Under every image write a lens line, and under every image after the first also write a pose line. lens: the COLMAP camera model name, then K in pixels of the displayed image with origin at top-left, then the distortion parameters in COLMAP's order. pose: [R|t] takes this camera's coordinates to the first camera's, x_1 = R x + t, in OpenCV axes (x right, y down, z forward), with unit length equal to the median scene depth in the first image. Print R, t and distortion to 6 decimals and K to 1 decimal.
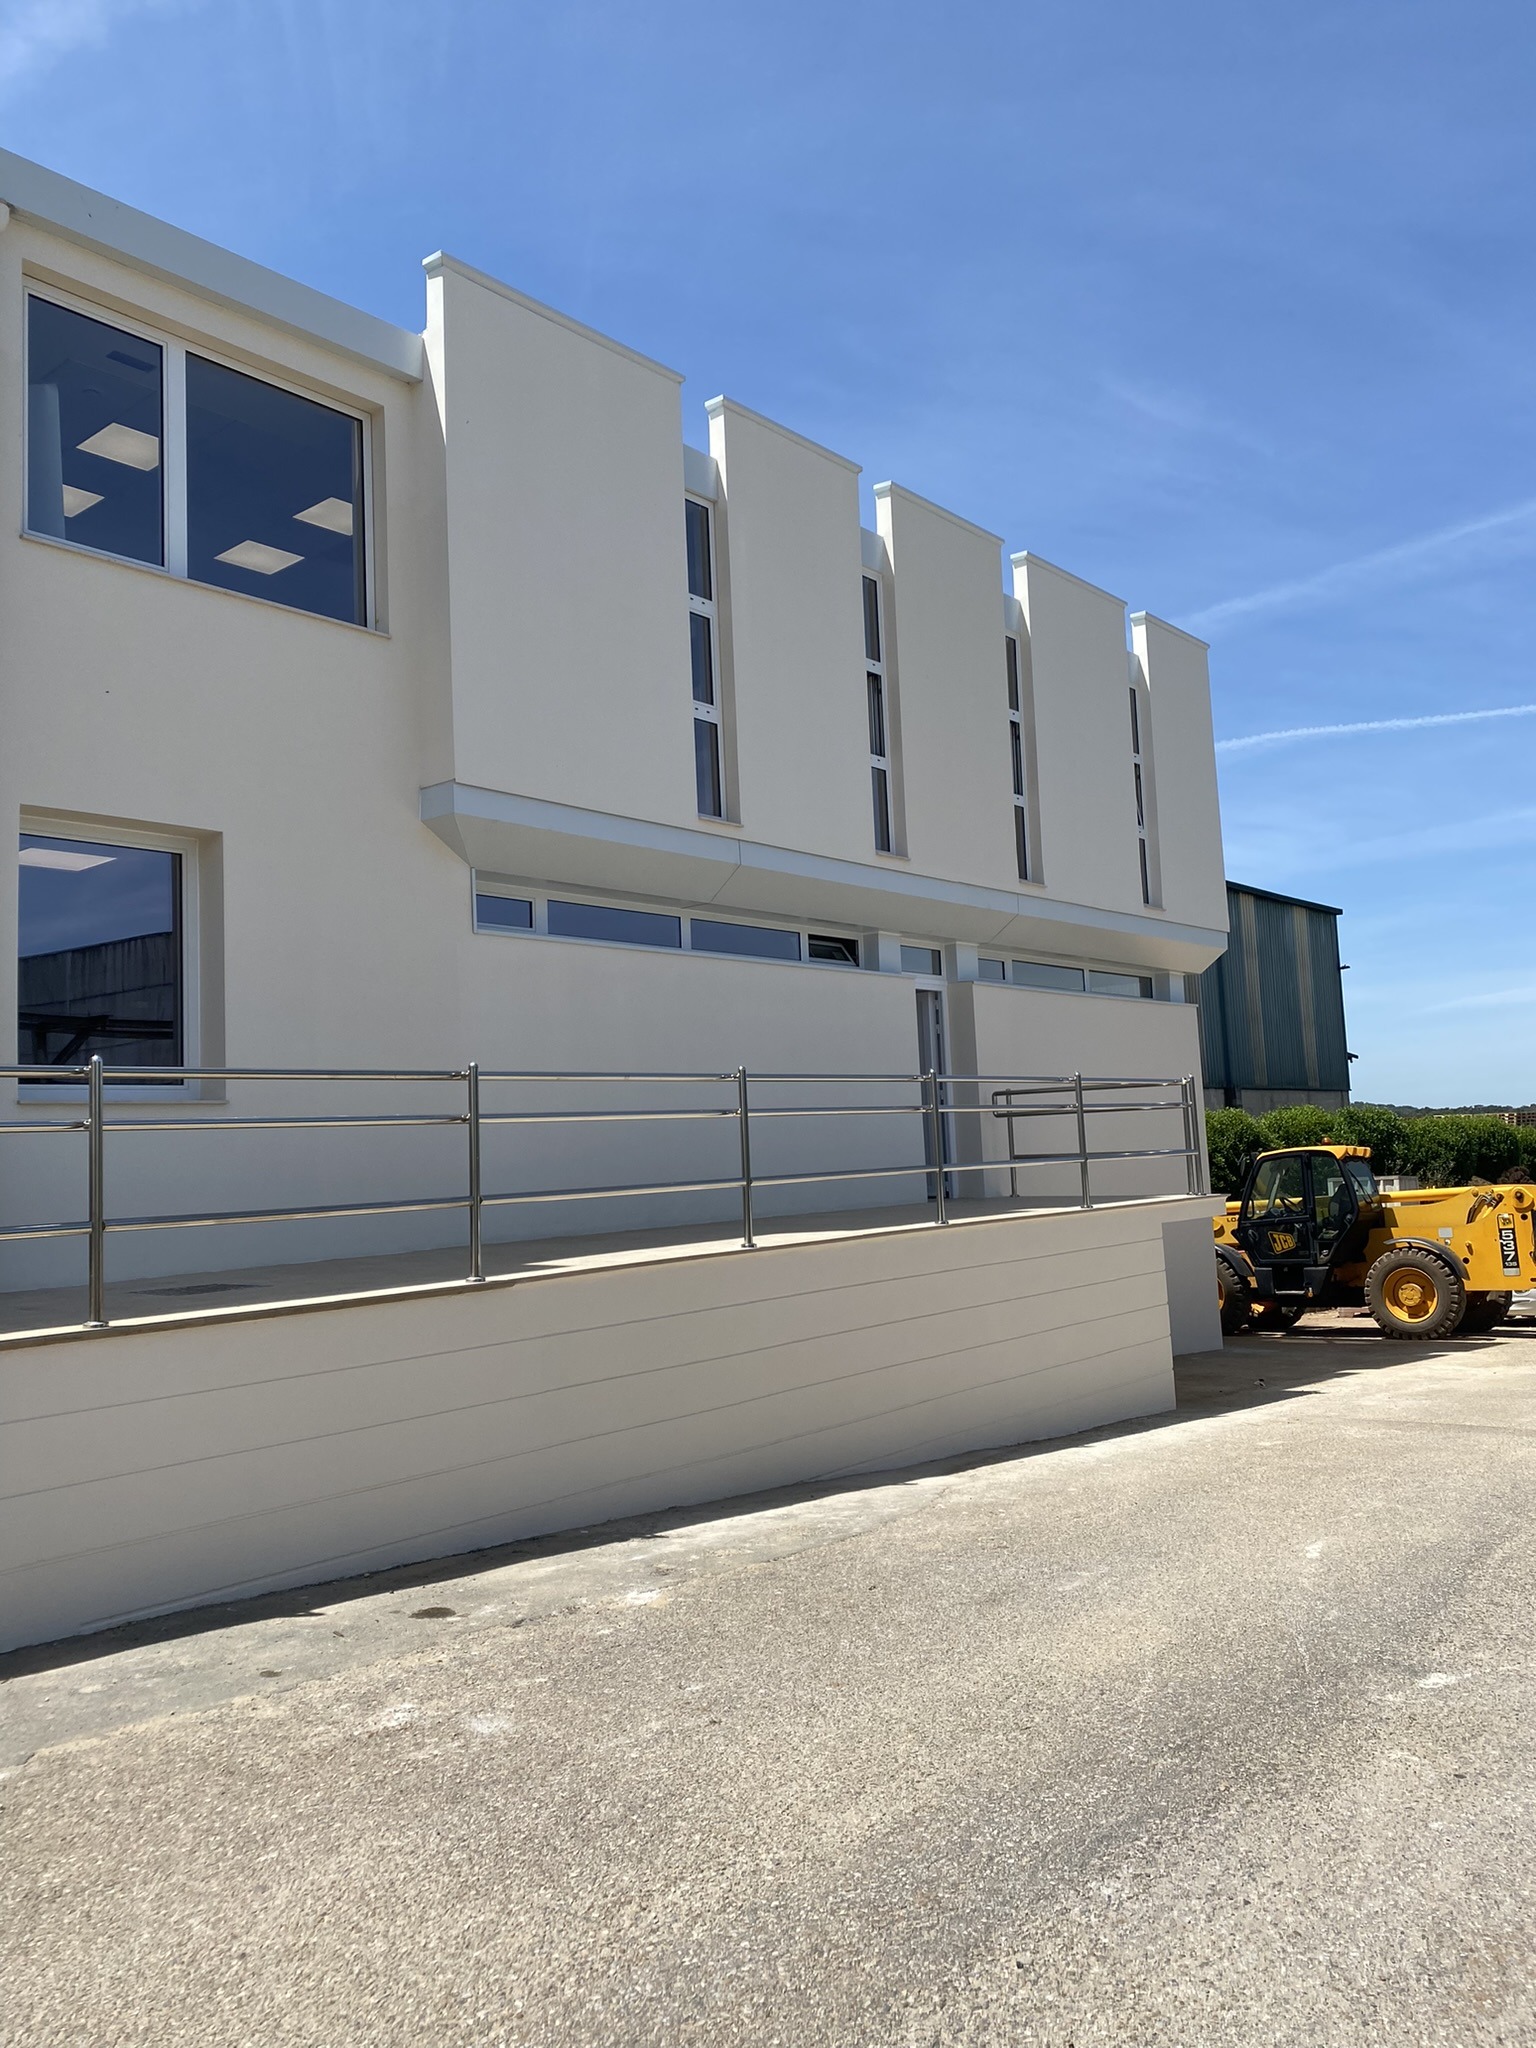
lens RADIAL K [[1576.5, 0, 768.0], [0, 1576.5, 1024.0], [0, 0, 1]] dist [0.034408, -0.002460]
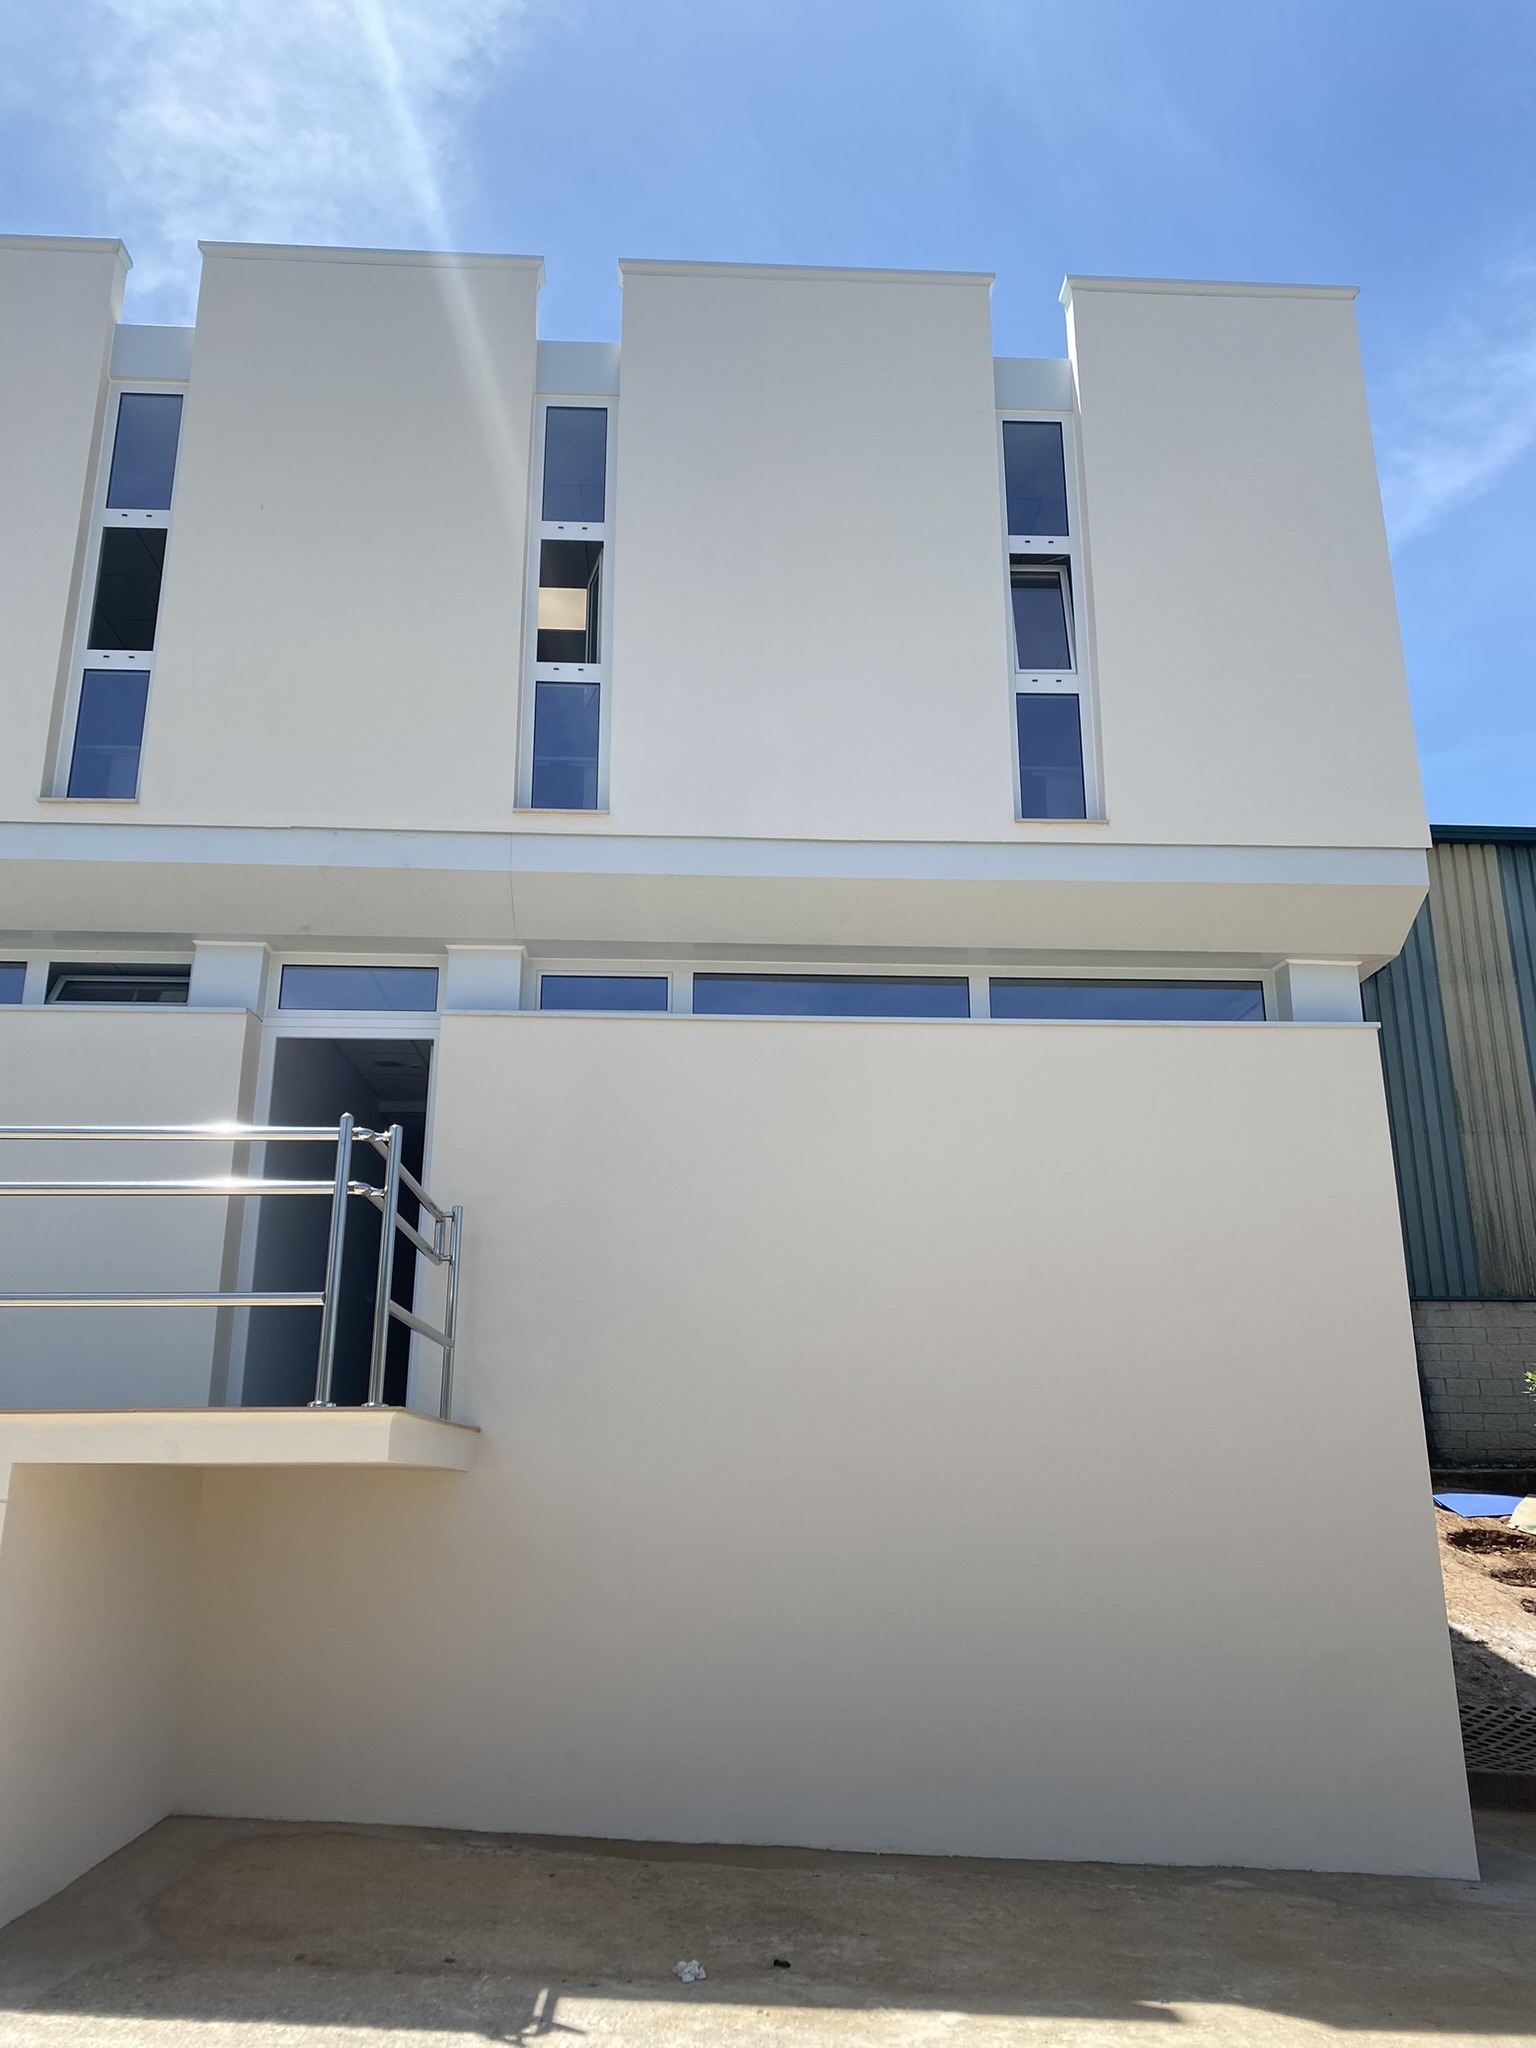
lens RADIAL K [[1560.3, 0, 768.0], [0, 1560.3, 1024.0], [0, 0, 1]] dist [-0.026768, -0.003720]
pose [[0.642690, -0.093680, -0.760377, 0.592576], [0.022868, 0.994399, -0.103183, 0.032979], [0.765785, 0.048926, 0.641233, 0.732715]]
